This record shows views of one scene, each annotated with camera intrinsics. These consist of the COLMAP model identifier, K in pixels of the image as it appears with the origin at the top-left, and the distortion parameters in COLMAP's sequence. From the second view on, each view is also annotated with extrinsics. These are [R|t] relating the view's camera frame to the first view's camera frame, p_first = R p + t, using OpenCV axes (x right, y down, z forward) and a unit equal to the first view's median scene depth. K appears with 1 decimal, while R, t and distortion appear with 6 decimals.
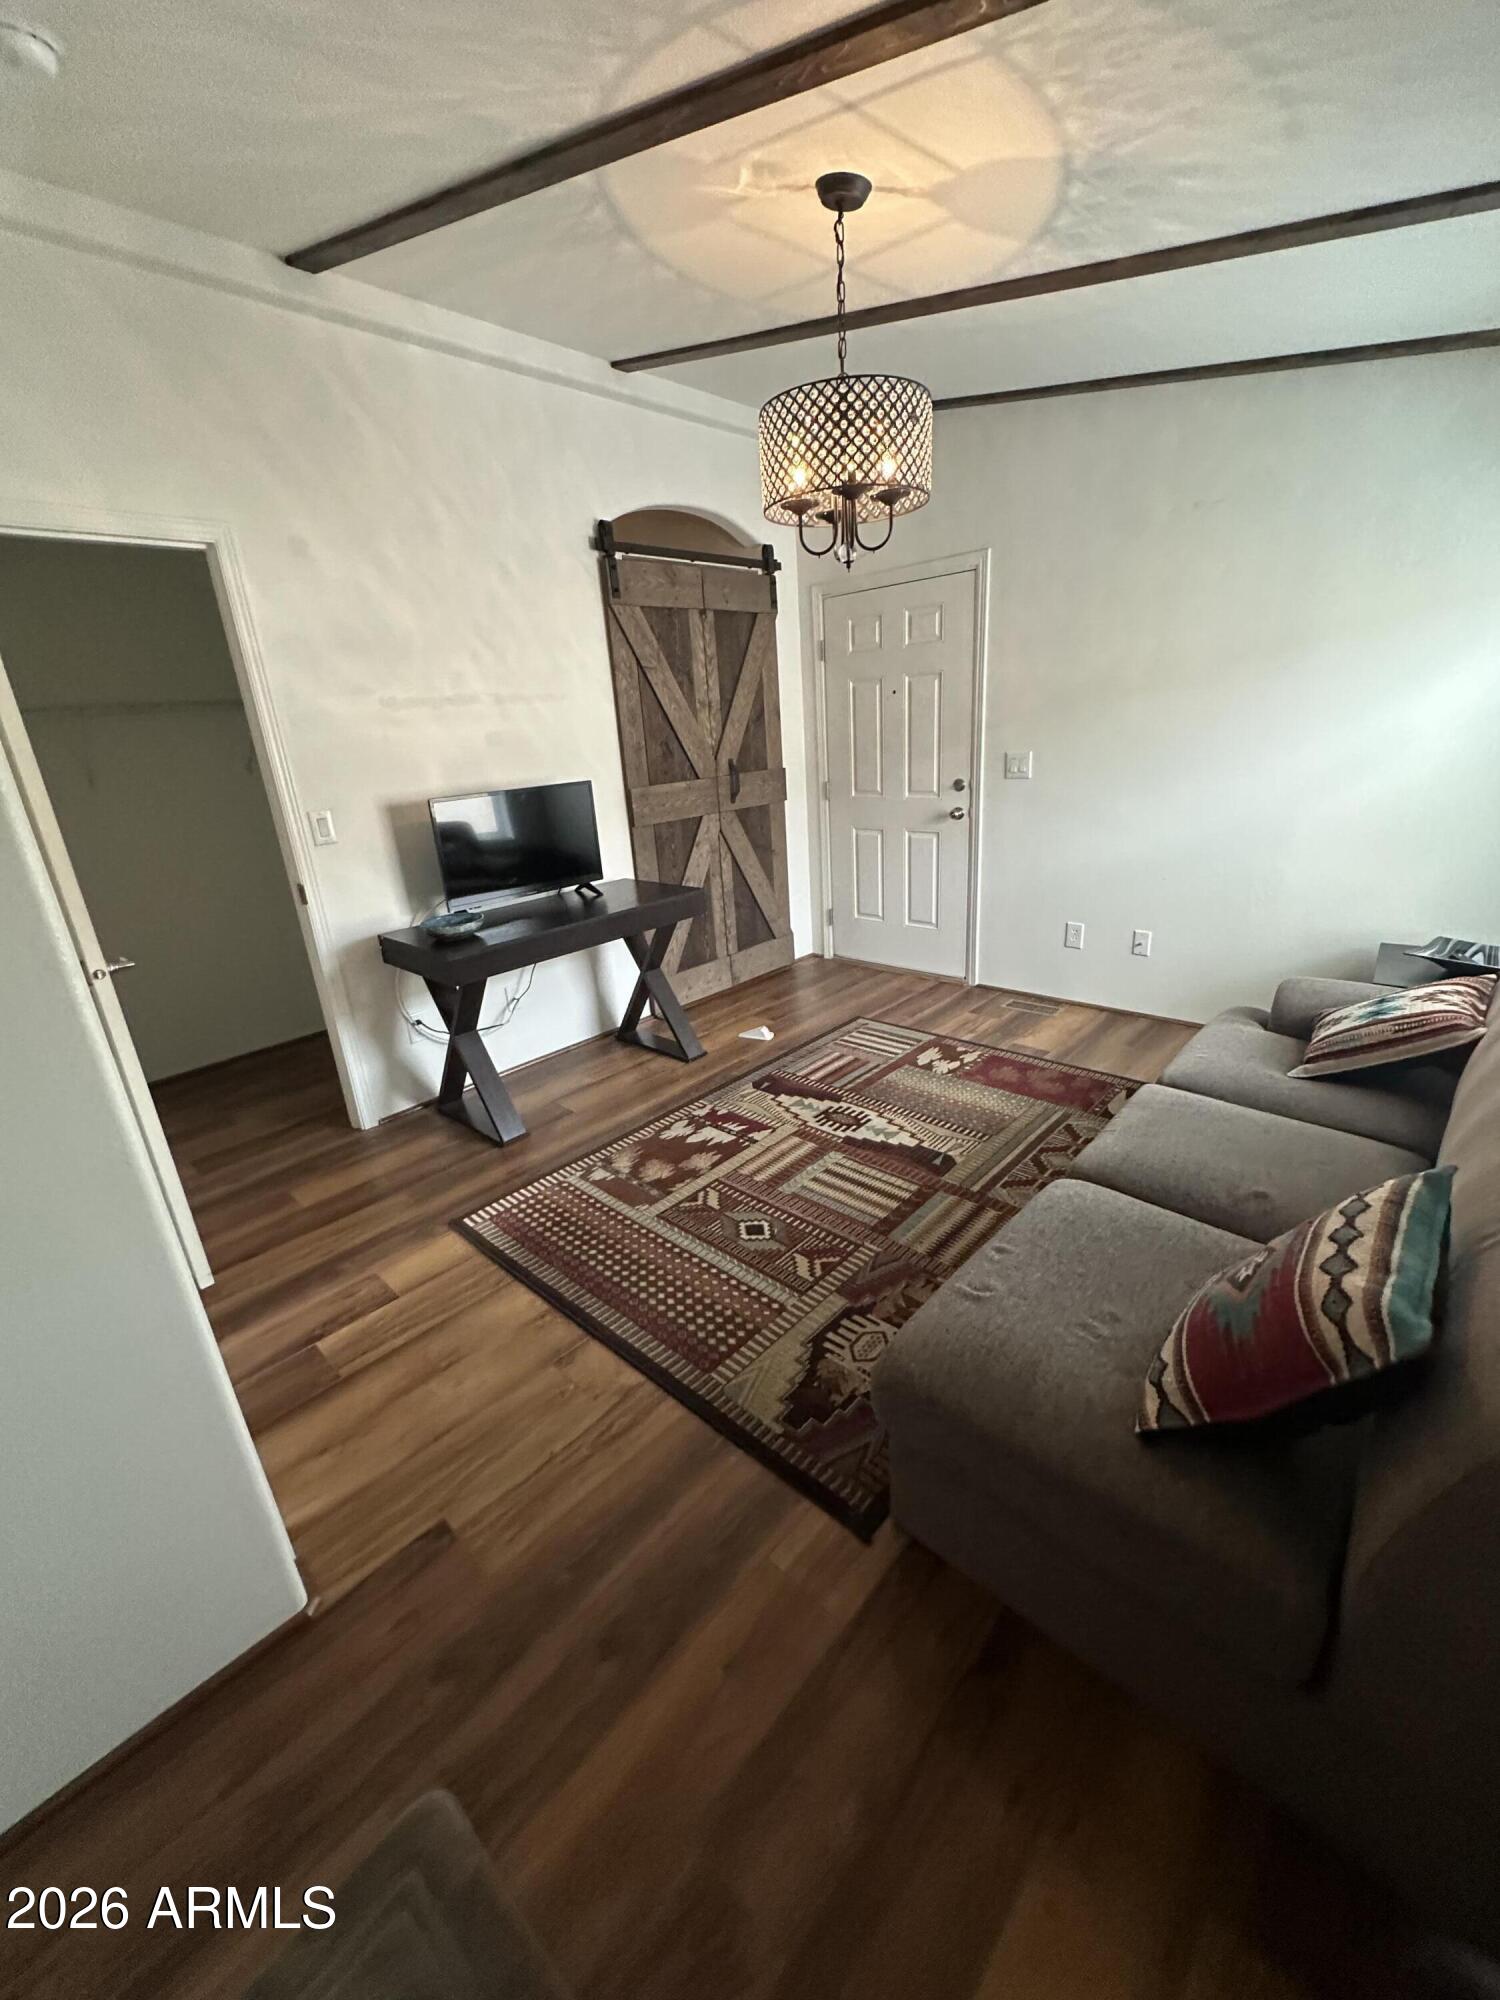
lens RADIAL K [[789.3, 0, 739.1], [0, 789.3, 1003.7], [0, 0, 1]] dist [-0.002394, -0.001417]
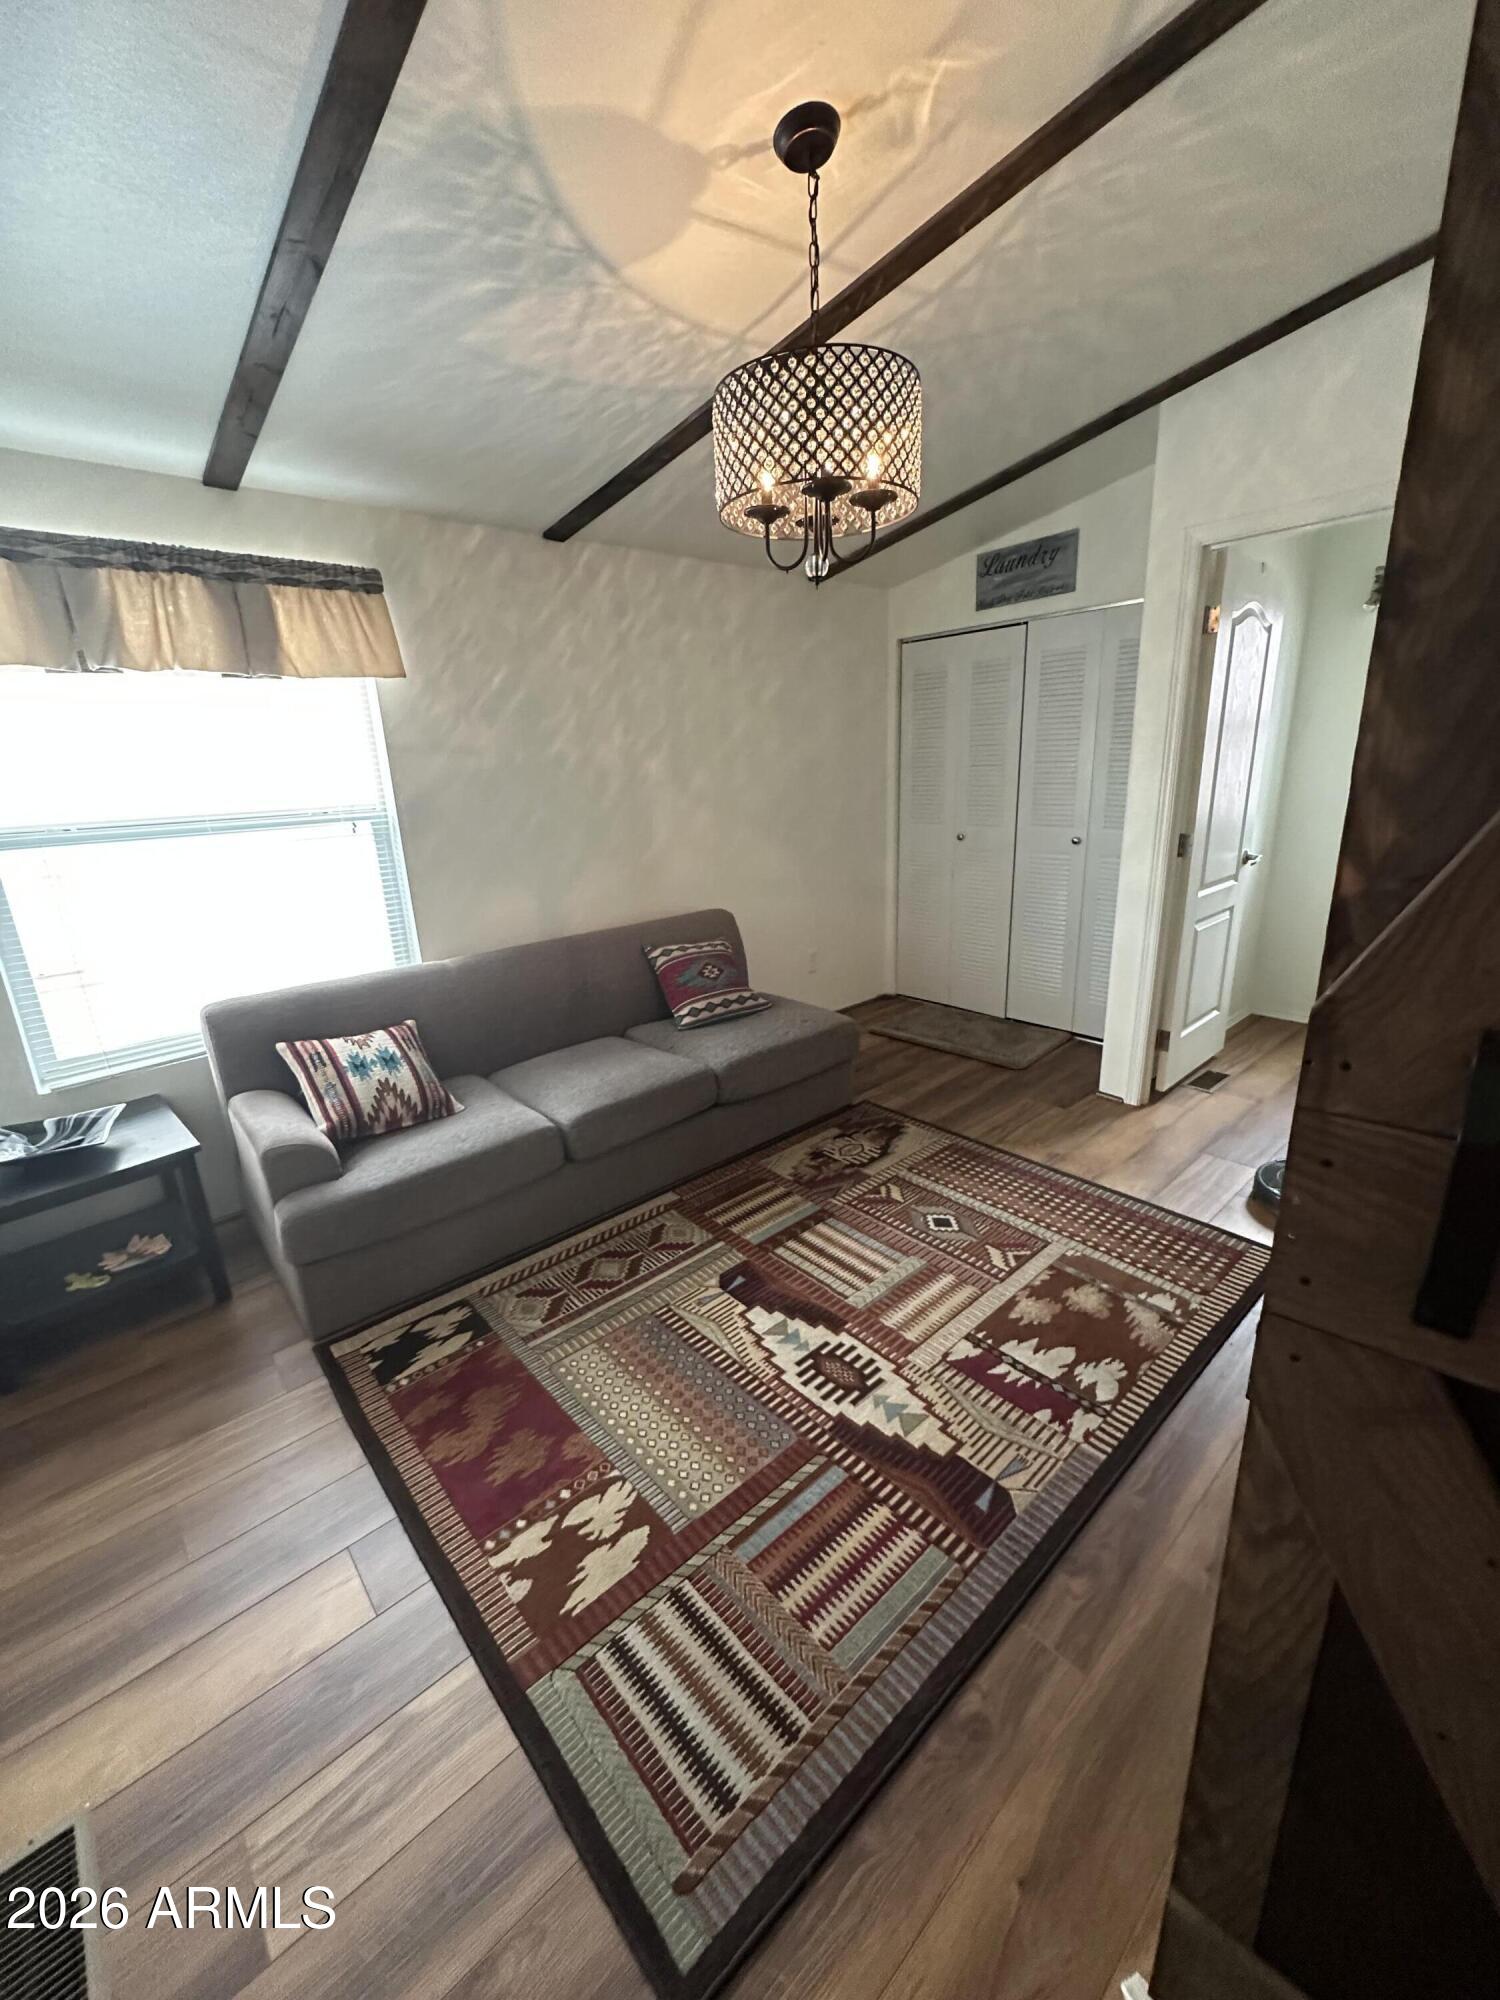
lens RADIAL K [[789.3, 0, 763.1], [0, 789.3, 998.2], [0, 0, 1]] dist [-0.002394, -0.001417]
pose [[-0.991835, 0.083895, 0.096050, 0.110664], [0.124628, 0.797398, 0.590444, -0.513862], [-0.027054, 0.597593, -0.801343, 1.412104]]
